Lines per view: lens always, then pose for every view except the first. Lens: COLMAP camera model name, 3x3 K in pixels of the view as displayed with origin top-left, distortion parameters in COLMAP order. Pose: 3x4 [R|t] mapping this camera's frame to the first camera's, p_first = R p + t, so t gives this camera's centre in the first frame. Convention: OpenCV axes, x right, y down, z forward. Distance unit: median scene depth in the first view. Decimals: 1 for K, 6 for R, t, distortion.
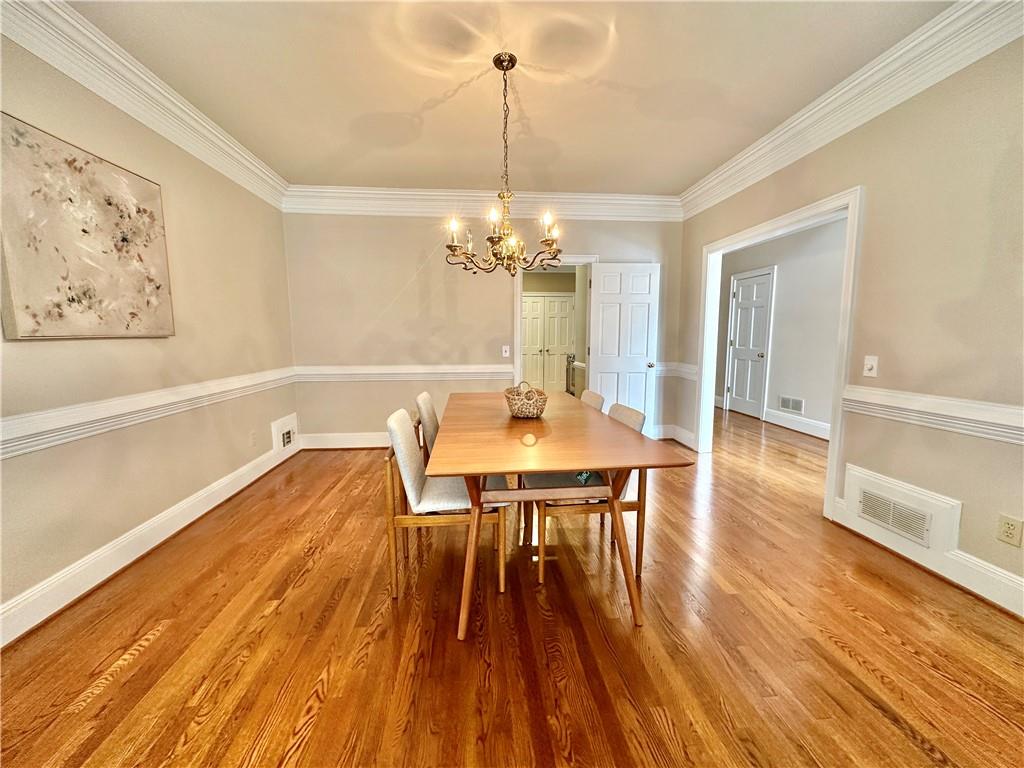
lens RADIAL K [[409.8, 0, 516.5], [0, 409.8, 382.2], [0, 0, 1]] dist [-0.002983, -0.000509]
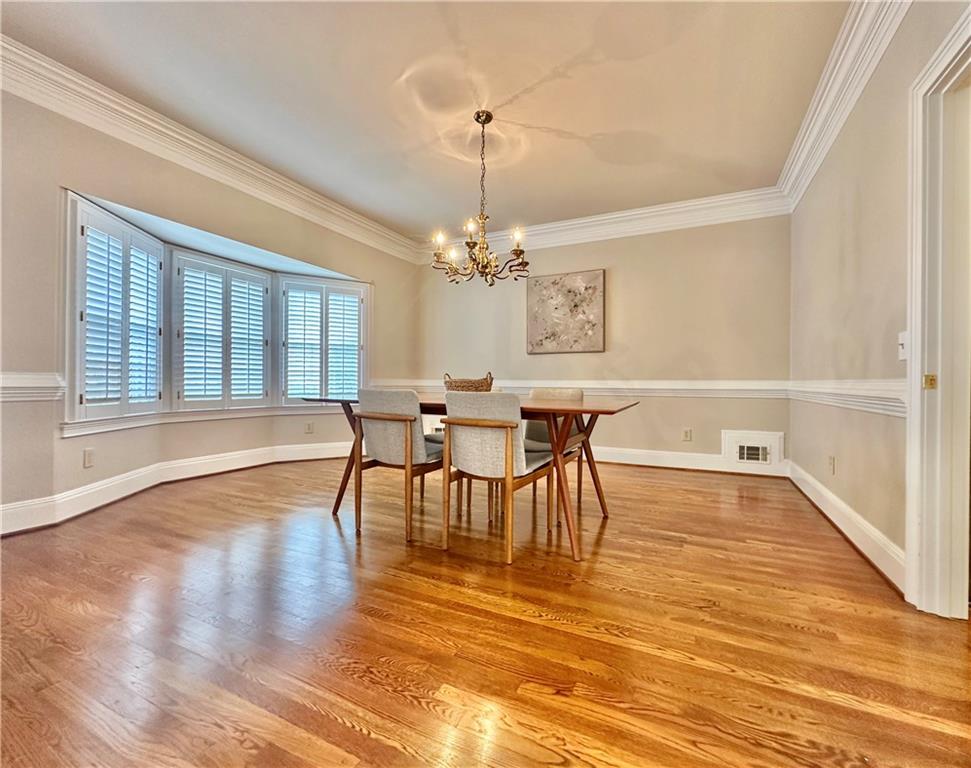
lens RADIAL K [[409.7, 0, 507.8], [0, 409.7, 382.2], [0, 0, 1]] dist [-0.002825, -0.000031]
pose [[-0.512391, -0.000170, -0.858752, 1.015054], [-0.103016, 0.992791, 0.061270, -0.051101], [0.852551, 0.119859, -0.508715, 1.792903]]
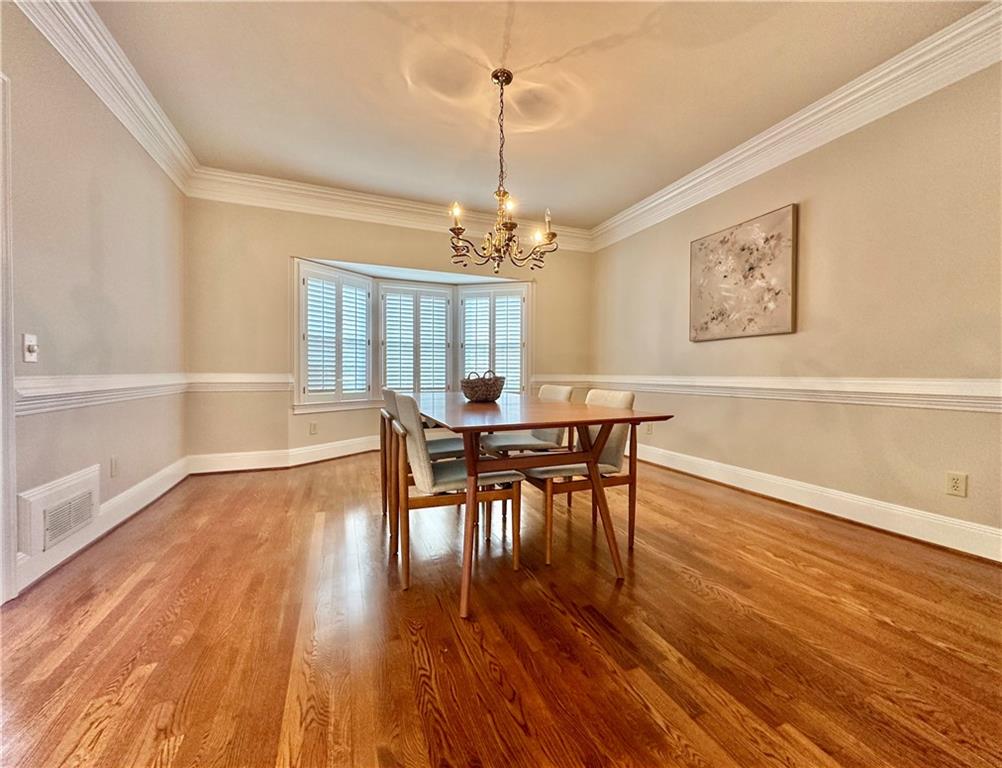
lens RADIAL K [[407.3, 0, 507.9], [0, 407.3, 381.2], [0, 0, 1]] dist [-0.003083, -0.000359]
pose [[-0.959061, 0.006112, -0.283134, 0.270058], [-0.032471, 0.990801, 0.131375, -0.113724], [0.281333, 0.135191, -0.950040, 2.142577]]
